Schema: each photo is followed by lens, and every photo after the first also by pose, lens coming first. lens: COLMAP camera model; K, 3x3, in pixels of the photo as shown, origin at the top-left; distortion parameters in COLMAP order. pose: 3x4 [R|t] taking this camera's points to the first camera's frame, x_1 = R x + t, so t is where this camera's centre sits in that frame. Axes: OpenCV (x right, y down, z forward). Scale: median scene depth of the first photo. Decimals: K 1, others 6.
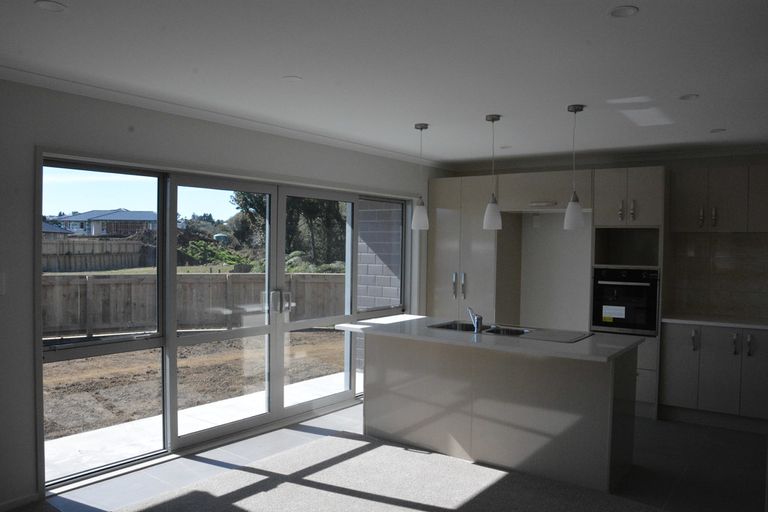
lens RADIAL K [[603.7, 0, 384.0], [0, 603.7, 256.0], [0, 0, 1]] dist [-0.166926, 0.139522]
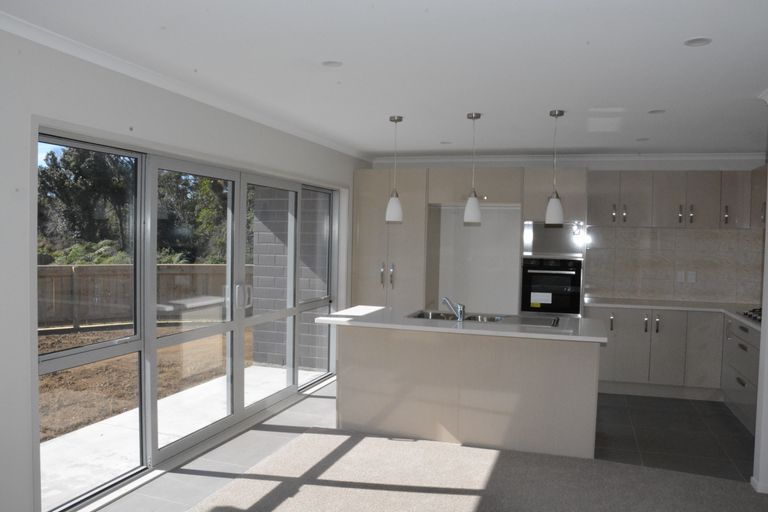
lens RADIAL K [[603.7, 0, 384.0], [0, 603.7, 256.0], [0, 0, 1]] dist [-0.166926, 0.139522]
pose [[0.949145, -0.004592, 0.314805, -0.252869], [-0.001251, 0.999831, 0.018358, -0.003752], [-0.314836, -0.017818, 0.948979, 0.042554]]
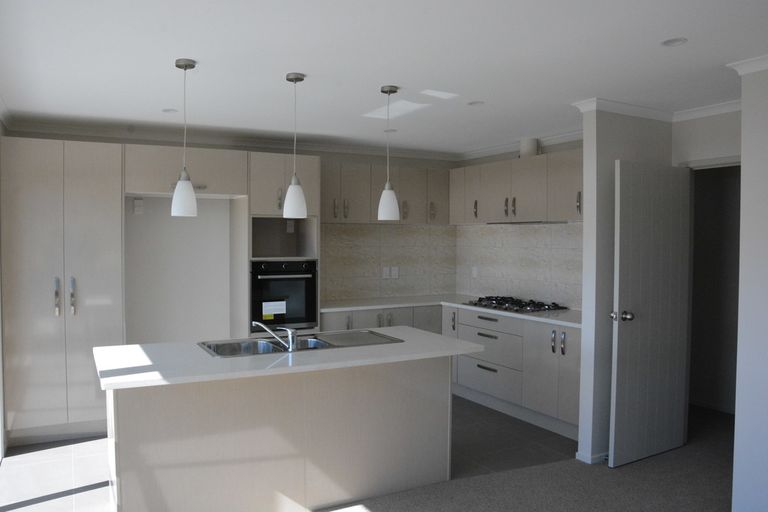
lens RADIAL K [[603.7, 0, 384.0], [0, 603.7, 256.0], [0, 0, 1]] dist [-0.166926, 0.139522]
pose [[0.412512, -0.039465, 0.910097, -0.419956], [0.018778, 0.999217, 0.034818, -0.017535], [-0.910759, 0.002727, 0.412930, 0.483014]]
